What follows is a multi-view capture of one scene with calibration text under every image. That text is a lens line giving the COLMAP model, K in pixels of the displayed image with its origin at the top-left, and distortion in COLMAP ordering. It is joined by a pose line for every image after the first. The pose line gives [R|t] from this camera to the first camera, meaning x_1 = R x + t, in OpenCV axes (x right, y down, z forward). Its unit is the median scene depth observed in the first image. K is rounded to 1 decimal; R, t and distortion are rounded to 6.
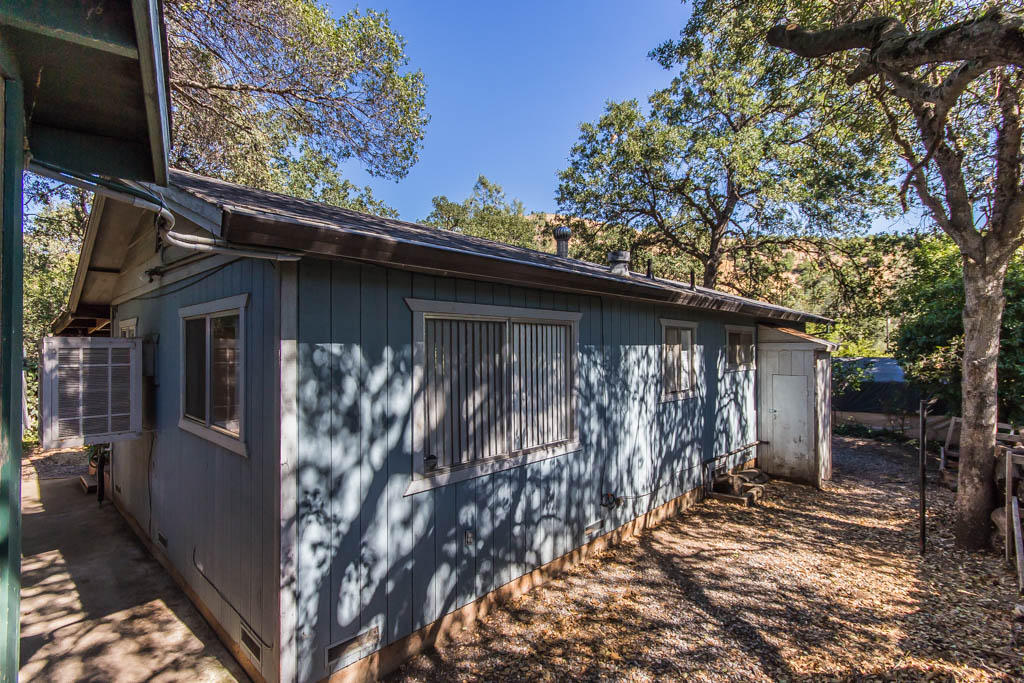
lens RADIAL K [[486.3, 0, 512.0], [0, 486.3, 341.5], [0, 0, 1]] dist [0.001562, -0.000429]
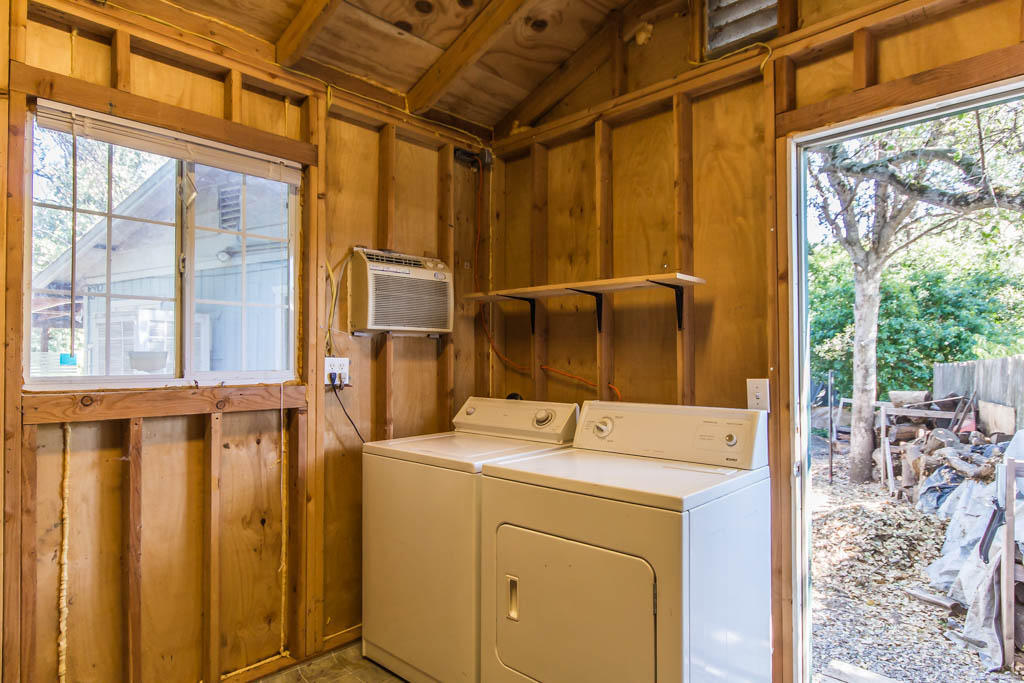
lens RADIAL K [[571.9, 0, 512.0], [0, 571.9, 341.5], [0, 0, 1]] dist [-0.002282, -0.000529]
pose [[0.973625, 0.004658, 0.228109, -0.774458], [-0.002022, 0.999929, -0.011786, 0.125634], [-0.228147, 0.011014, 0.973564, -0.701559]]
